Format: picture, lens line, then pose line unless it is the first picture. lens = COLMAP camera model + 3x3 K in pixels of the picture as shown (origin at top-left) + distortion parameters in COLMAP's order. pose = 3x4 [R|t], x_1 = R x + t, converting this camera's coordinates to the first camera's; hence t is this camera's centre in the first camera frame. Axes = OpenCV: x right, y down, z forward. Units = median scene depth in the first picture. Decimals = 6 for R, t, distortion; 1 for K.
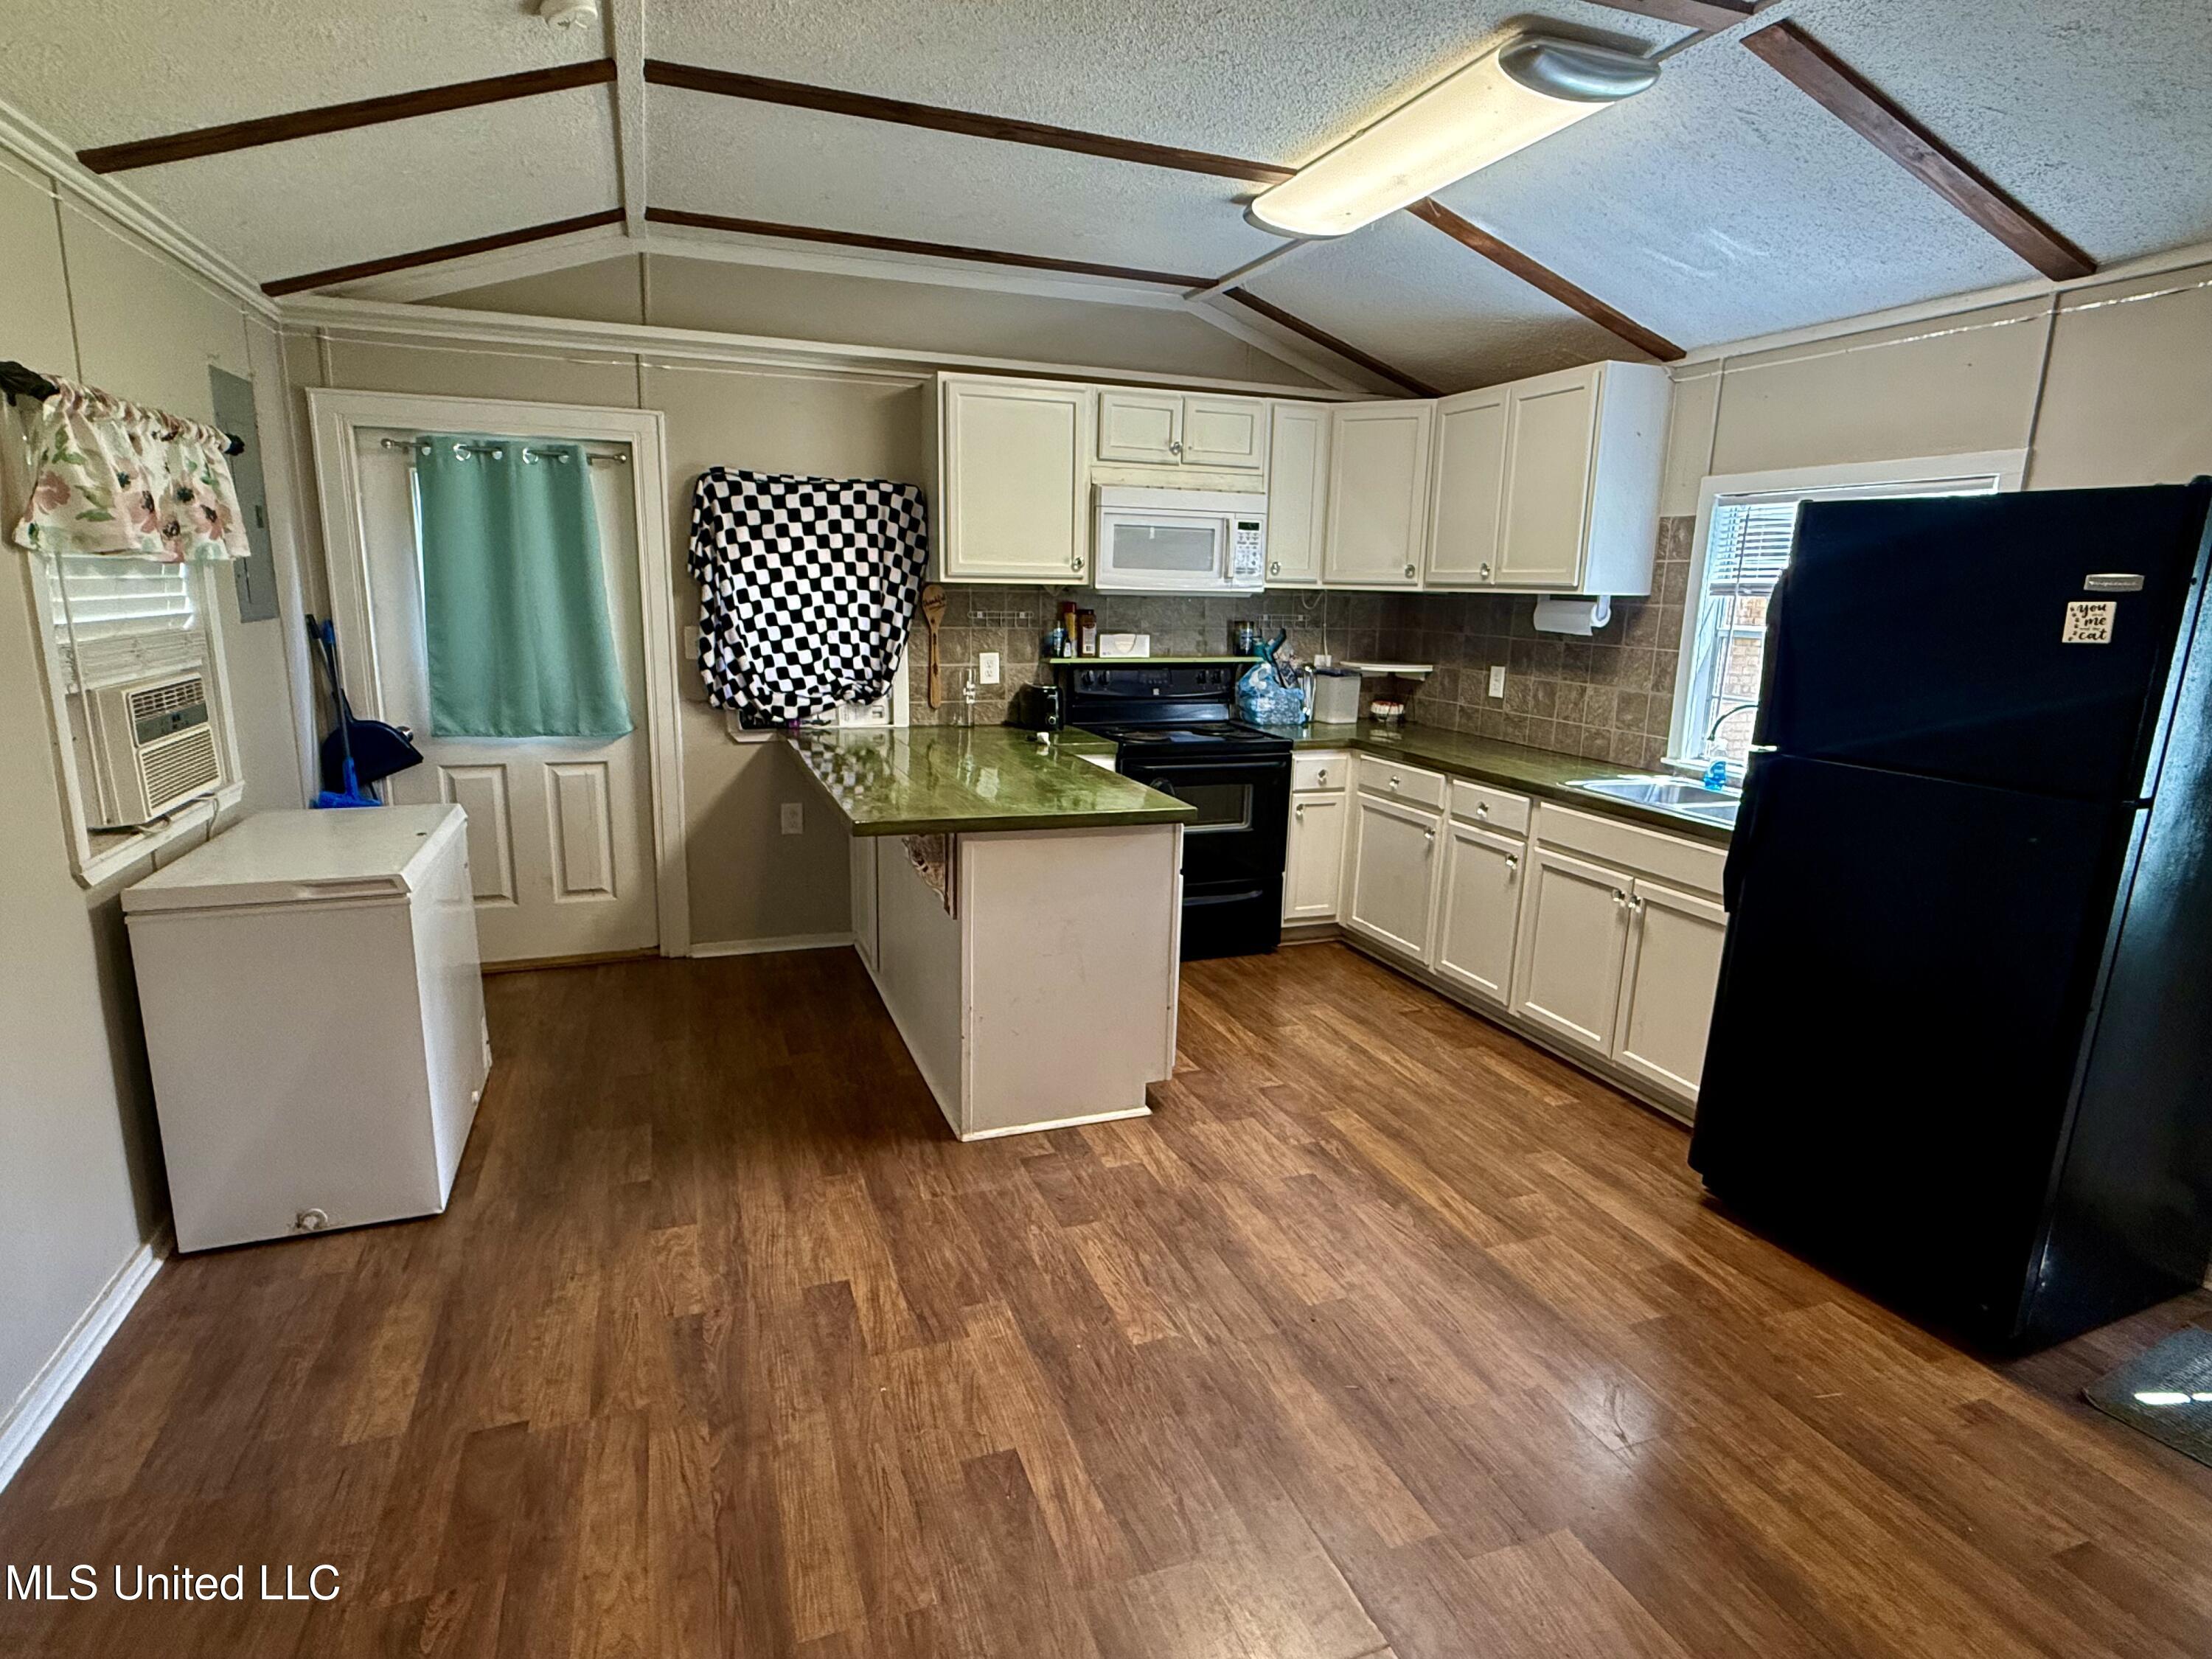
lens RADIAL K [[1156.0, 0, 1100.3], [0, 1156.0, 832.7], [0, 0, 1]] dist [-0.001627, 0.000336]
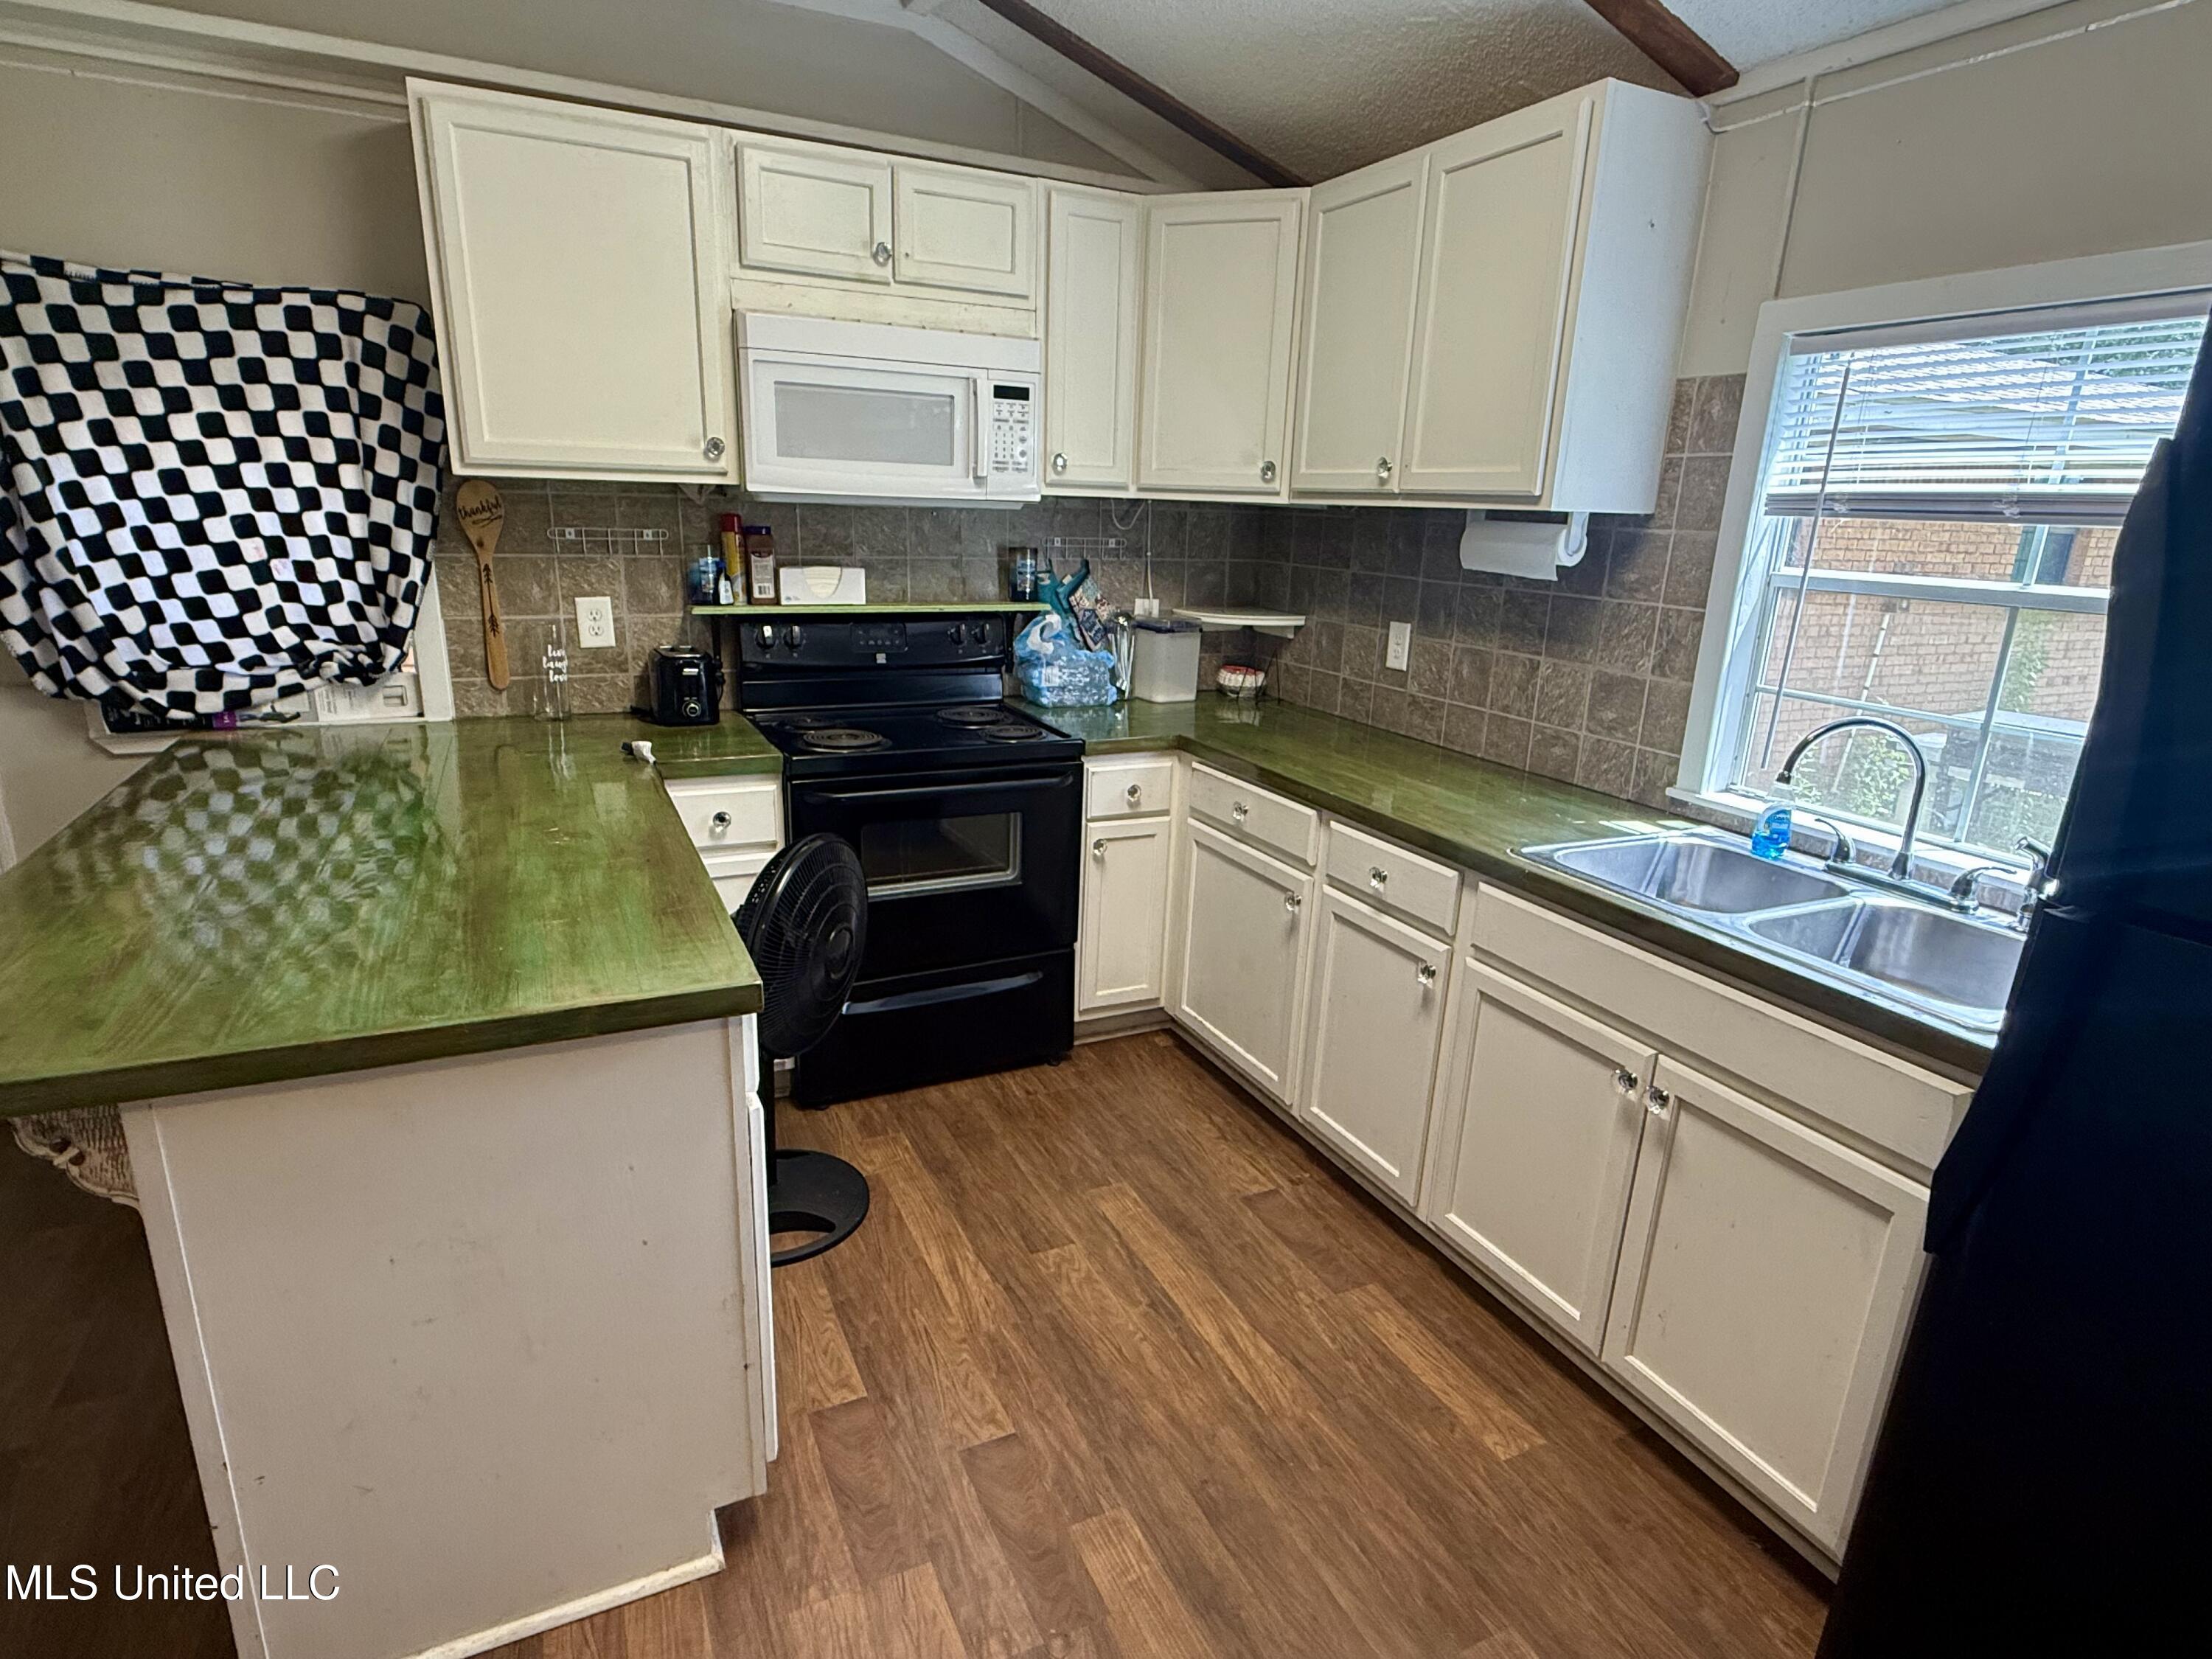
lens RADIAL K [[1156.0, 0, 1108.7], [0, 1156.0, 831.8], [0, 0, 1]] dist [-0.001627, 0.000336]
pose [[0.995100, -0.014101, 0.097865, 0.125517], [0.007383, 0.997612, 0.068669, -0.078707], [-0.098600, -0.067610, 0.992828, 0.394156]]
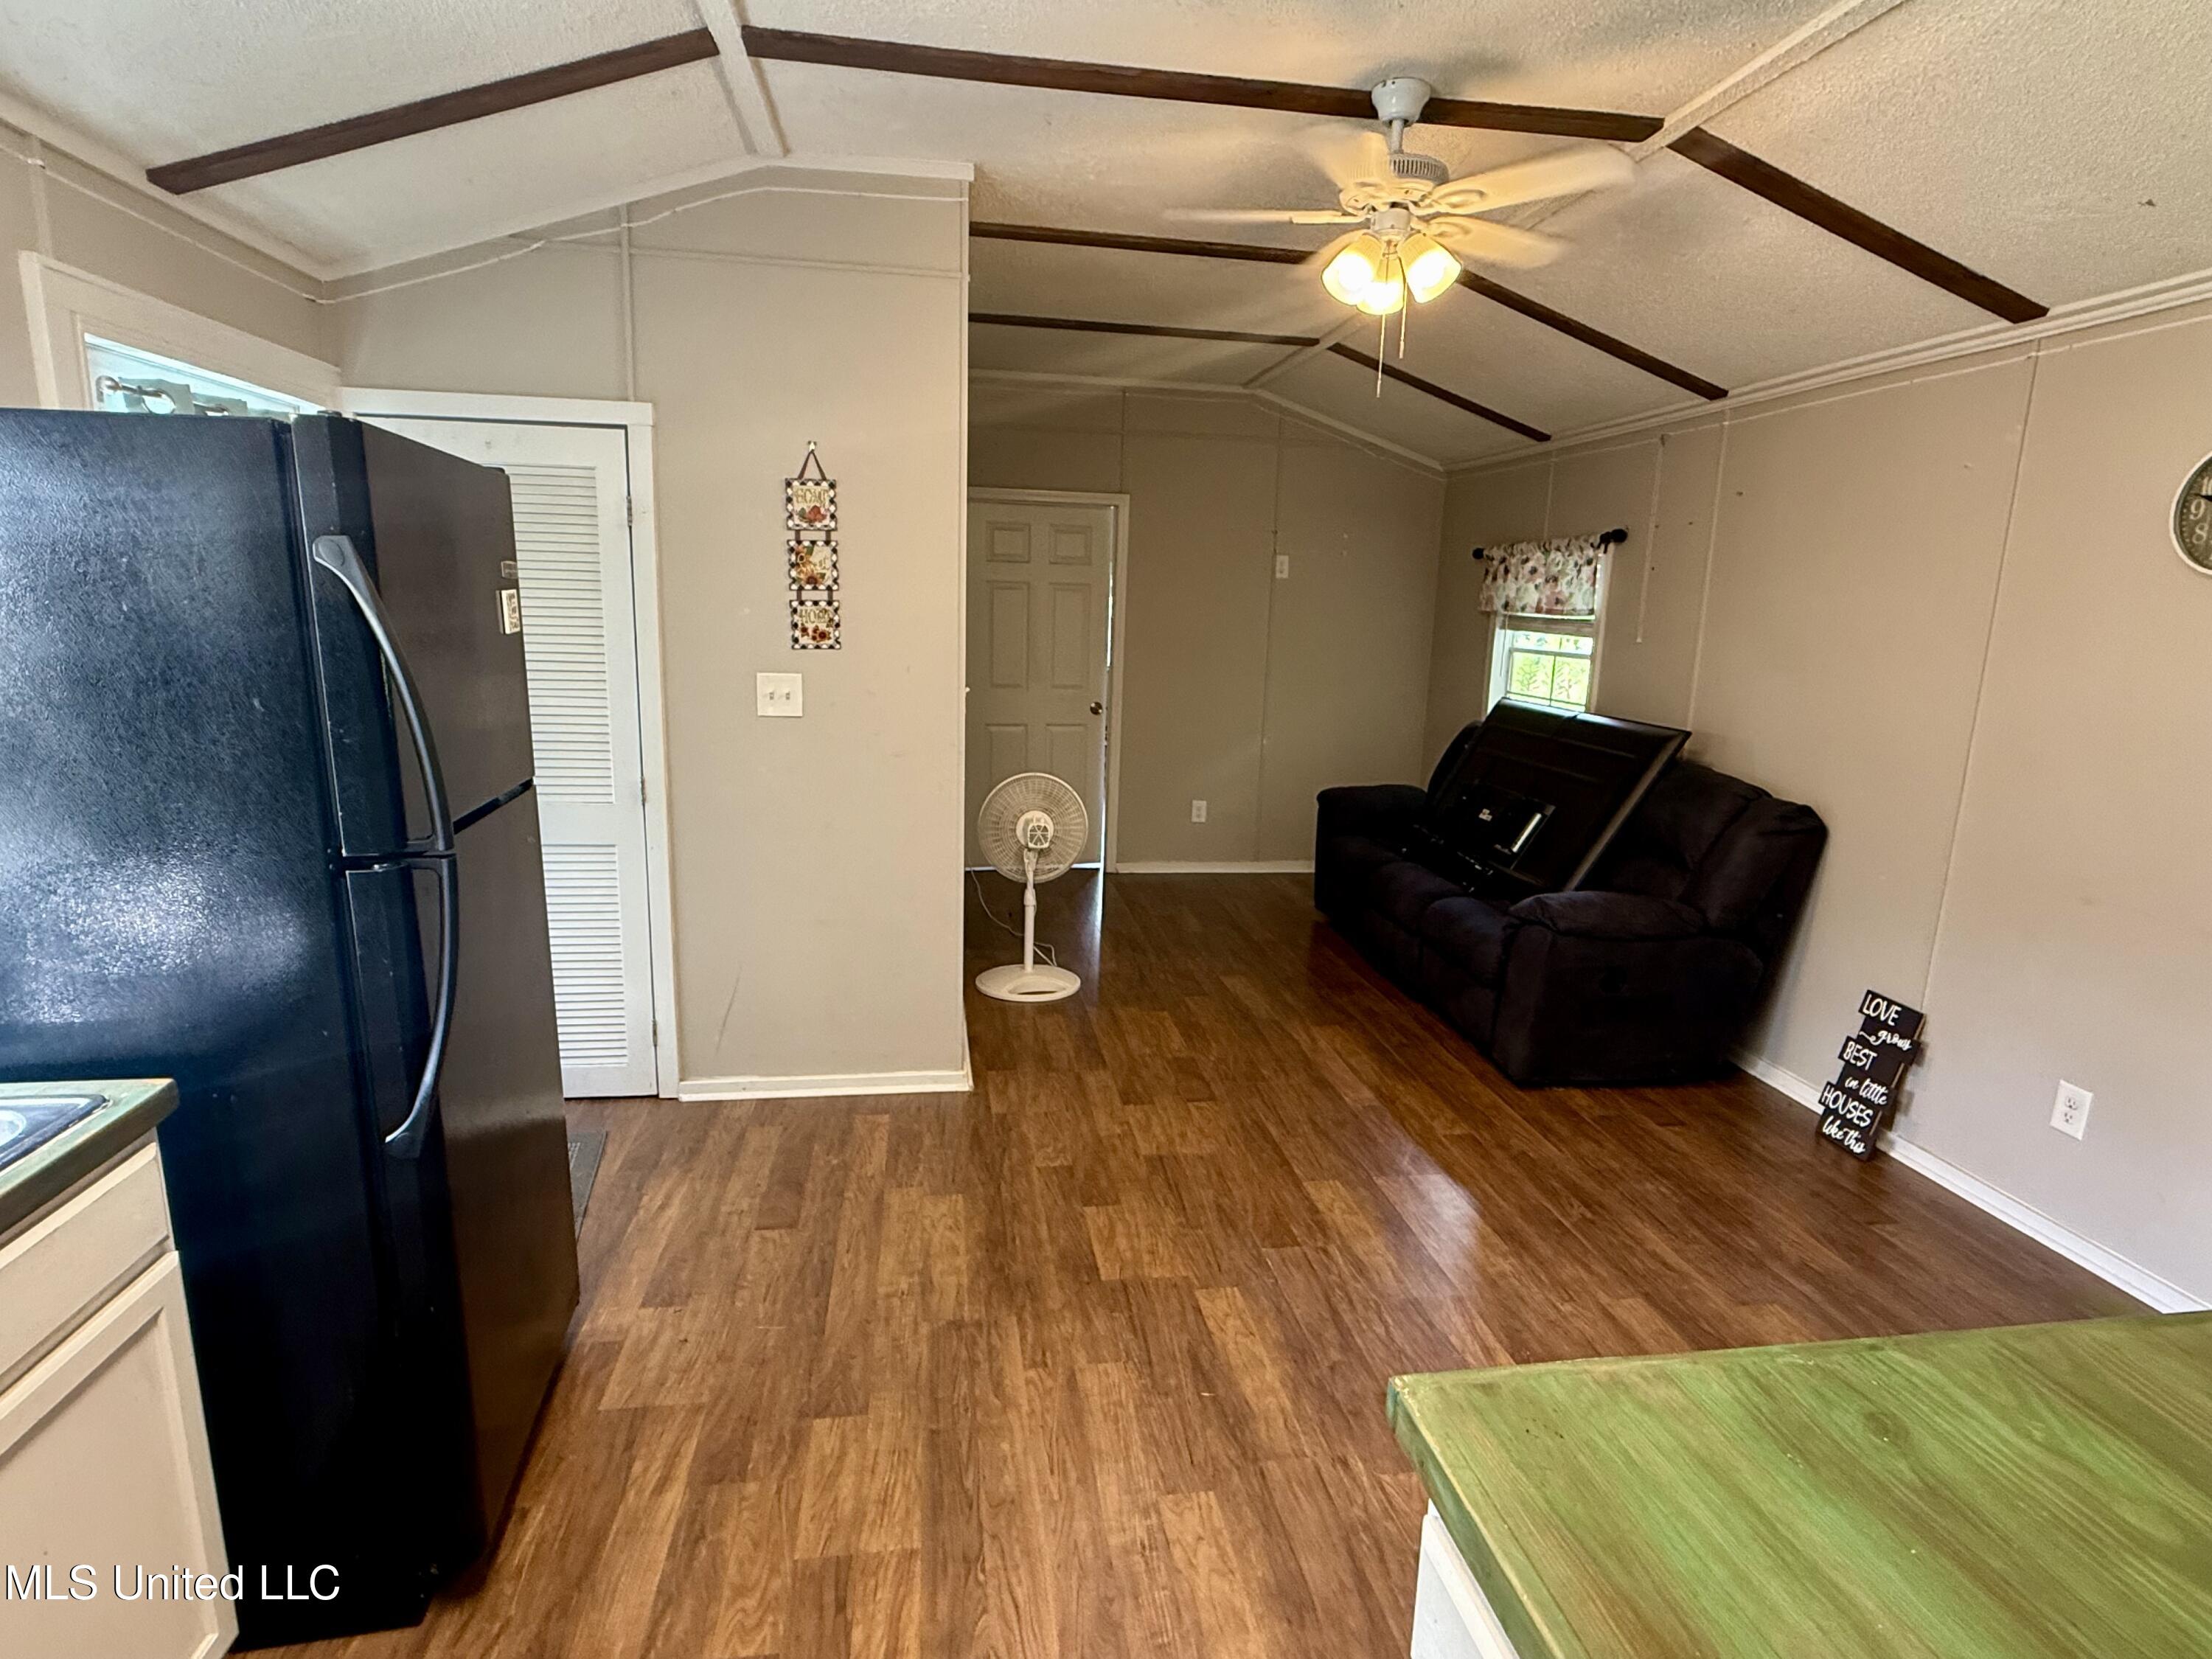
lens RADIAL K [[1156.0, 0, 1107.1], [0, 1156.0, 835.2], [0, 0, 1]] dist [-0.001627, 0.000336]
pose [[-0.977579, -0.091525, 0.189637, 0.081488], [-0.007543, 0.915239, 0.402841, -0.197987], [-0.210433, 0.392378, -0.895409, 0.899073]]
